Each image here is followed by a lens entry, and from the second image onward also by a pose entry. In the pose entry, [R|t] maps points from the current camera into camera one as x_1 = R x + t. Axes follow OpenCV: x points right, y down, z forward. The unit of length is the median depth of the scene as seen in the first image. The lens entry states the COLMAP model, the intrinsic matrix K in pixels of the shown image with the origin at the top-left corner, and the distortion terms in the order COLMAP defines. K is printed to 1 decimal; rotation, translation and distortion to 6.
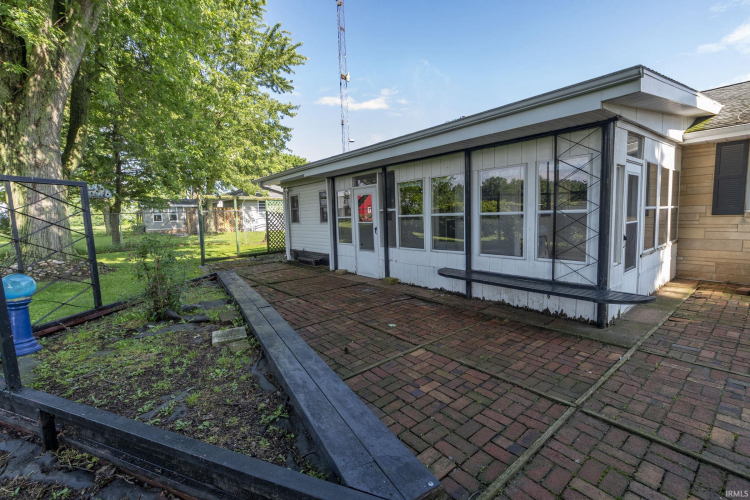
lens RADIAL K [[328.8, 0, 370.4], [0, 328.8, 245.8], [0, 0, 1]] dist [-0.001809, -0.000453]
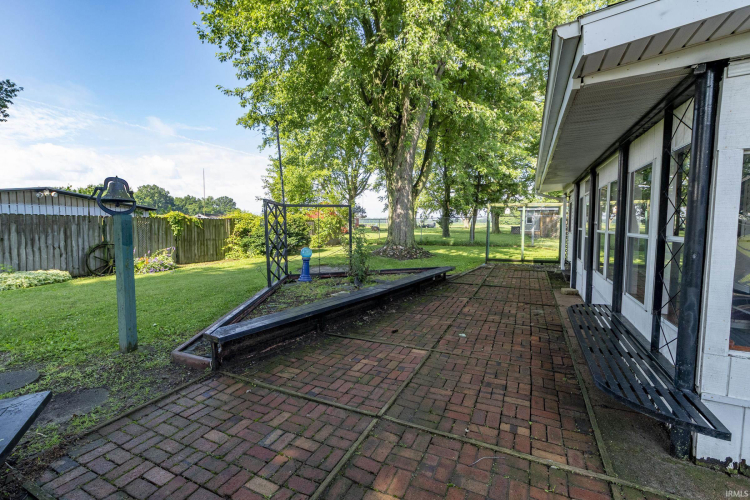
lens RADIAL K [[328.8, 0, 370.4], [0, 328.8, 245.8], [0, 0, 1]] dist [-0.001809, -0.000453]
pose [[0.437609, 0.096545, -0.893967, 0.958396], [-0.103117, 0.993048, 0.056768, -0.078965], [0.893233, 0.067341, 0.444522, 0.285180]]
